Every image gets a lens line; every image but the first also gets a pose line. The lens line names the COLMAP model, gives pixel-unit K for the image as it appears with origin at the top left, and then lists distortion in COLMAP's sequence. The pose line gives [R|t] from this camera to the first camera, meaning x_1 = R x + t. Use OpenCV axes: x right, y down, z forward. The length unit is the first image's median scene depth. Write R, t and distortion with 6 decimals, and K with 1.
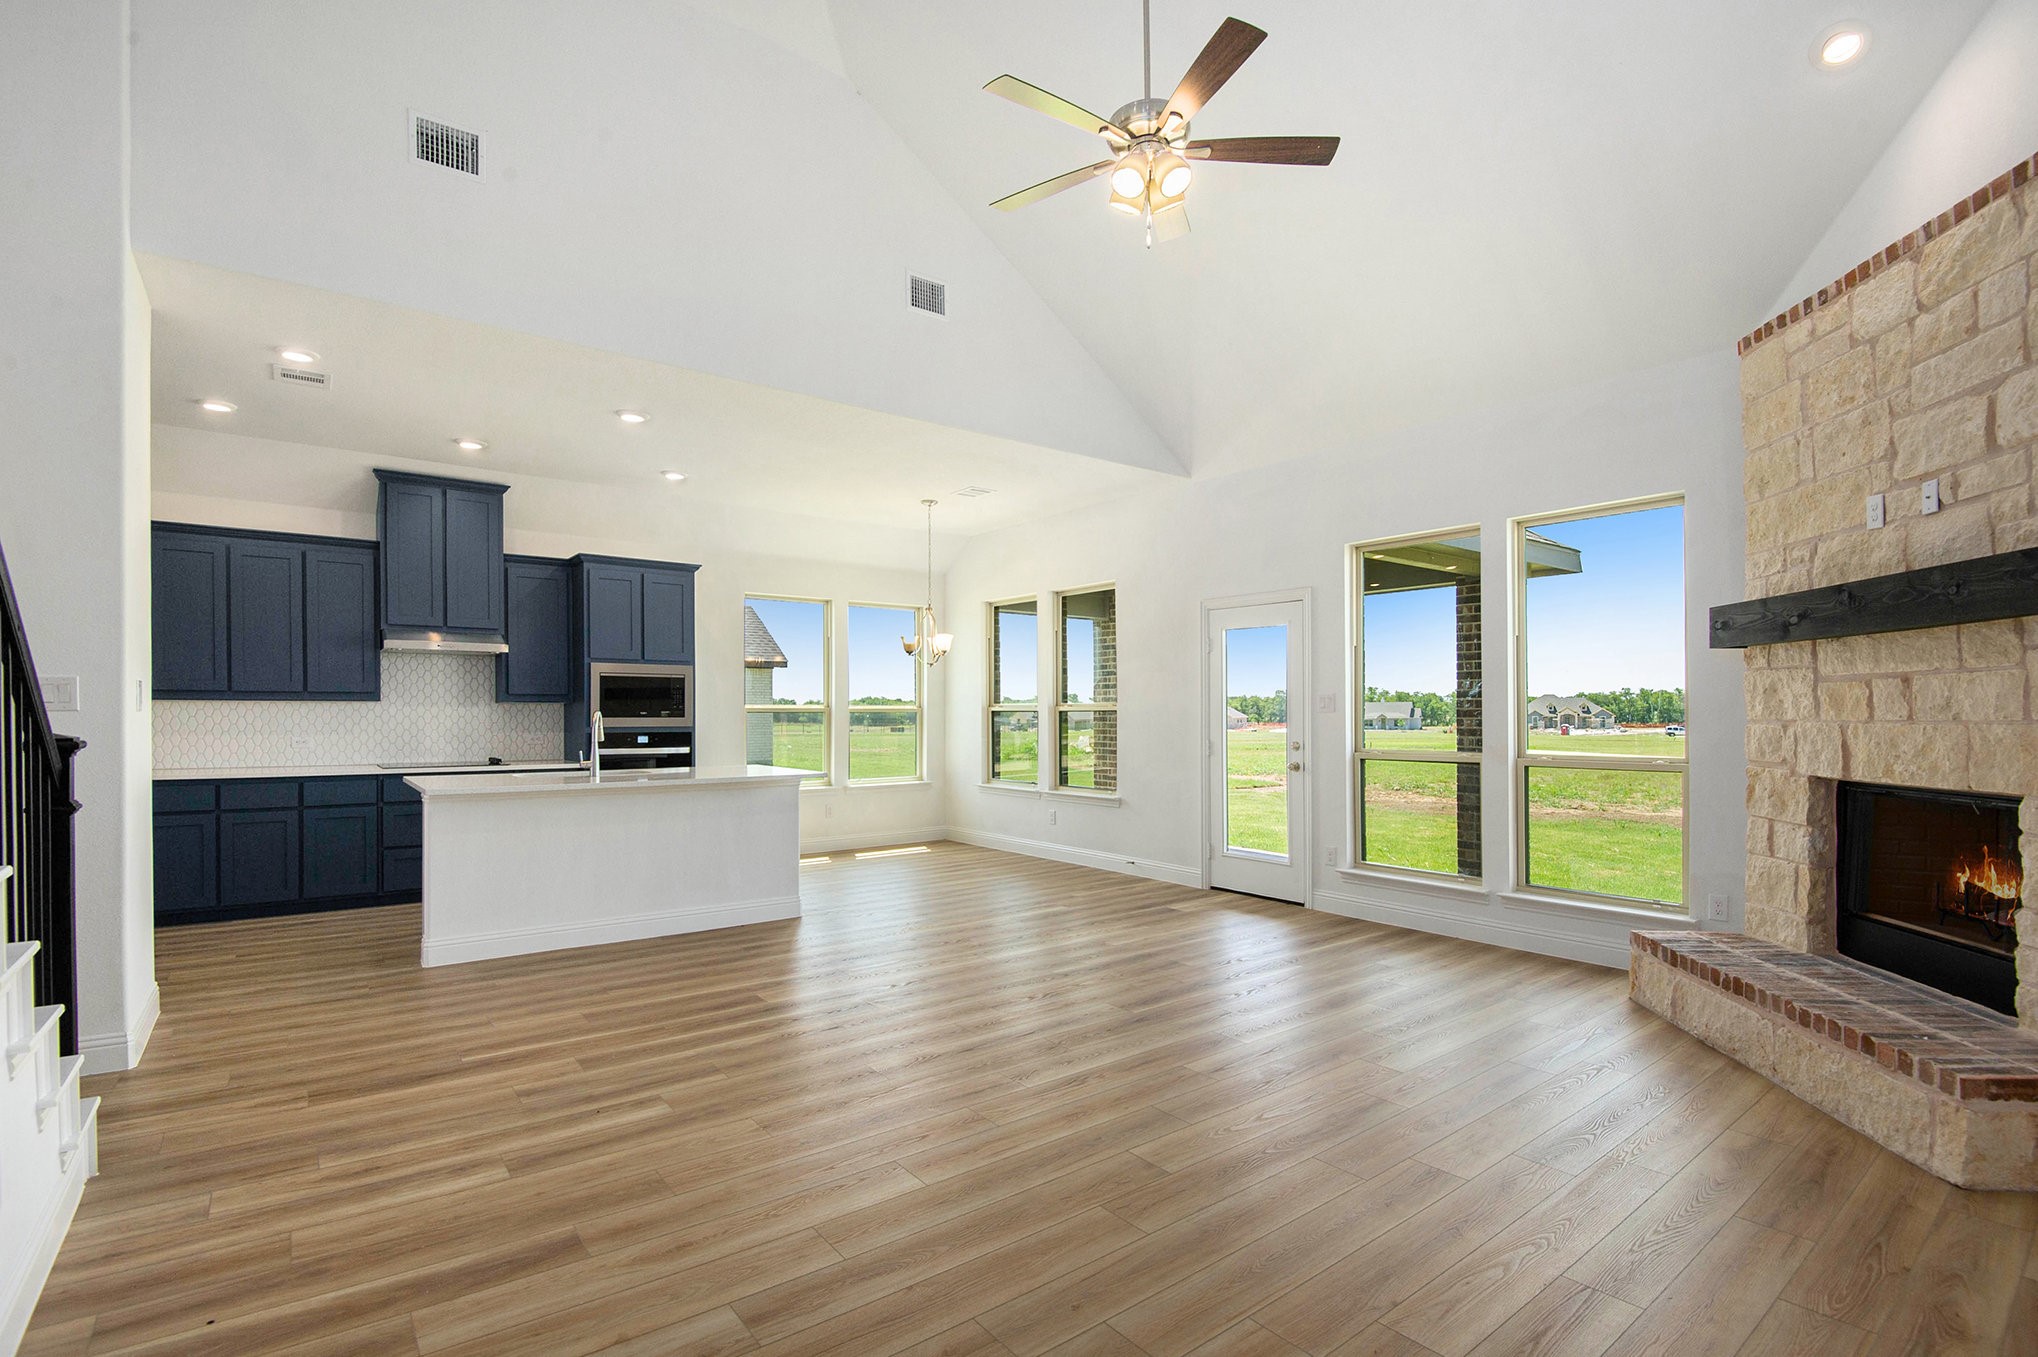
lens RADIAL K [[942.4, 0, 1020.8], [0, 942.4, 711.0], [0, 0, 1]] dist [-0.000005, -0.000003]
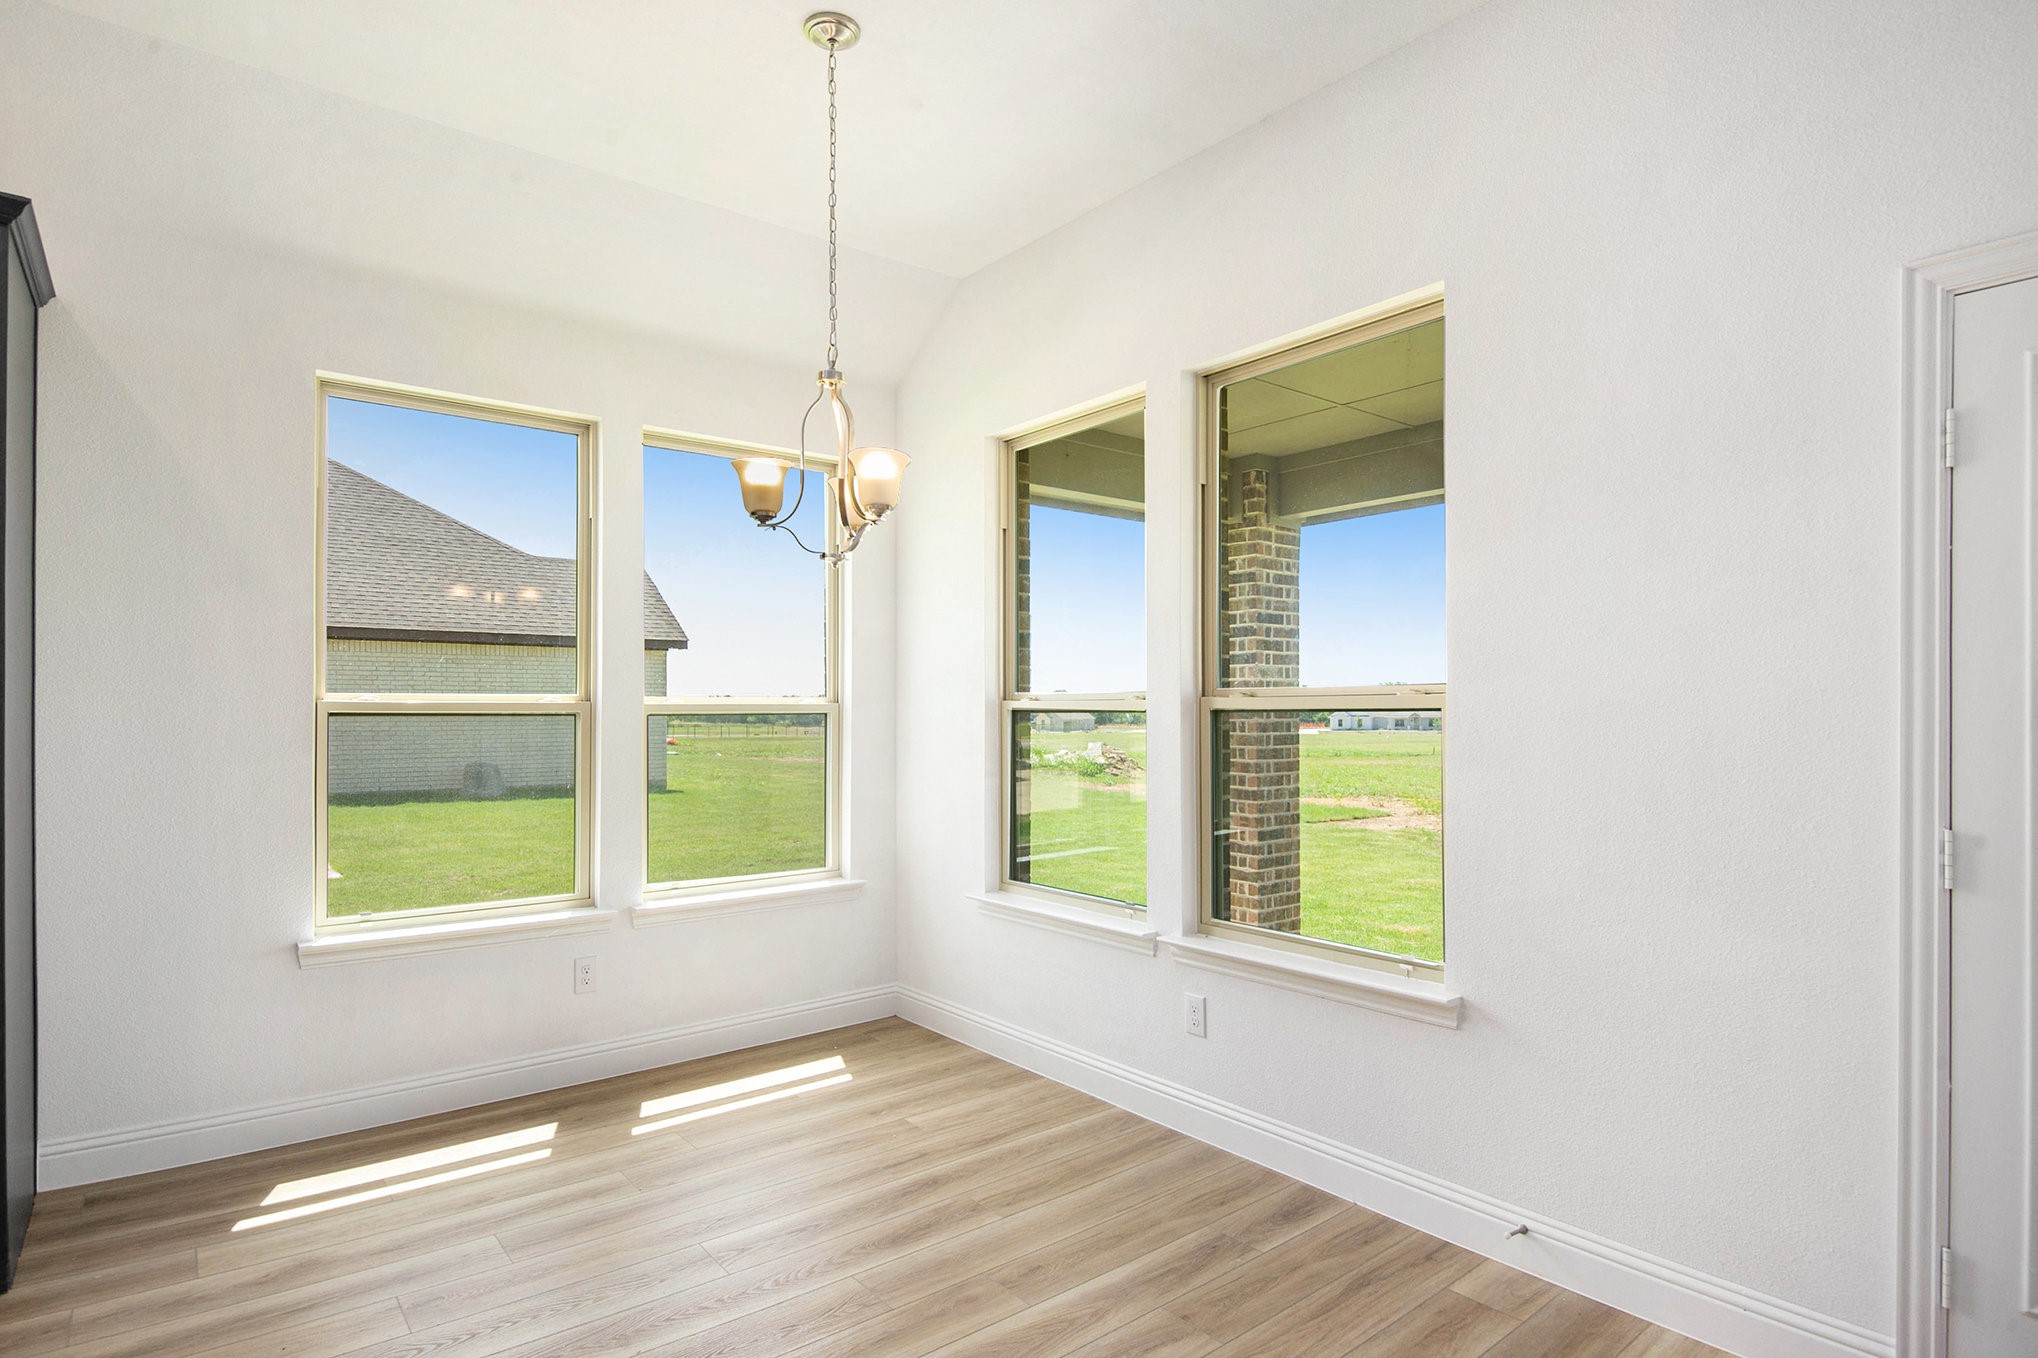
lens RADIAL K [[1067.2, 0, 1019.0], [0, 1067.2, 679.0], [0, 0, 1]] dist [0.000293, -0.000015]
pose [[0.999818, 0.000368, 0.019100, -0.035706], [0.000174, 0.999597, -0.028375, -0.000664], [-0.019102, 0.028373, 0.999415, 0.545868]]
